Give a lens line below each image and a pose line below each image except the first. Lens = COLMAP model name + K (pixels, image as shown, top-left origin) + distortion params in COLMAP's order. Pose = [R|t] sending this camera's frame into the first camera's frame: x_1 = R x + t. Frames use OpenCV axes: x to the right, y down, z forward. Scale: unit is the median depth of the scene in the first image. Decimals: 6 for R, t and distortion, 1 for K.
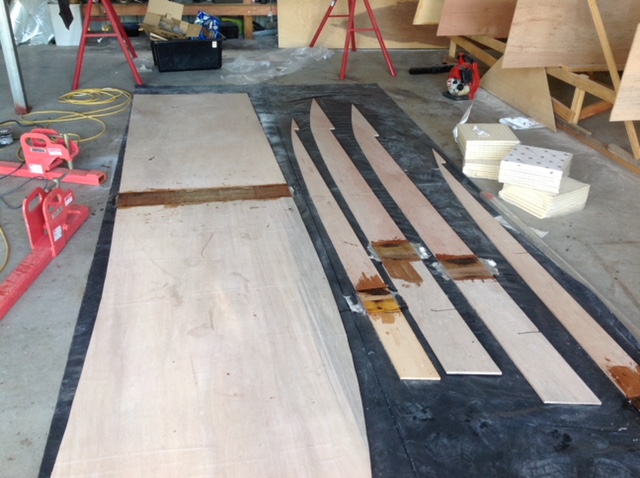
lens RADIAL K [[616.6, 0, 320.0], [0, 616.6, 239.0], [0, 0, 1]] dist [0.122149, -0.225797]
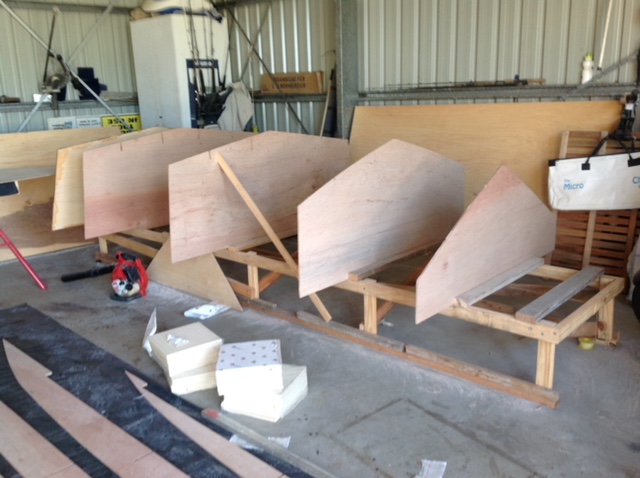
lens RADIAL K [[616.6, 0, 320.0], [0, 616.6, 239.0], [0, 0, 1]] dist [0.122149, -0.225797]
pose [[0.827977, -0.200321, 0.523761, -0.008504], [0.326453, 0.931615, -0.159756, -0.084040], [-0.455941, 0.303258, 0.836751, 0.101081]]
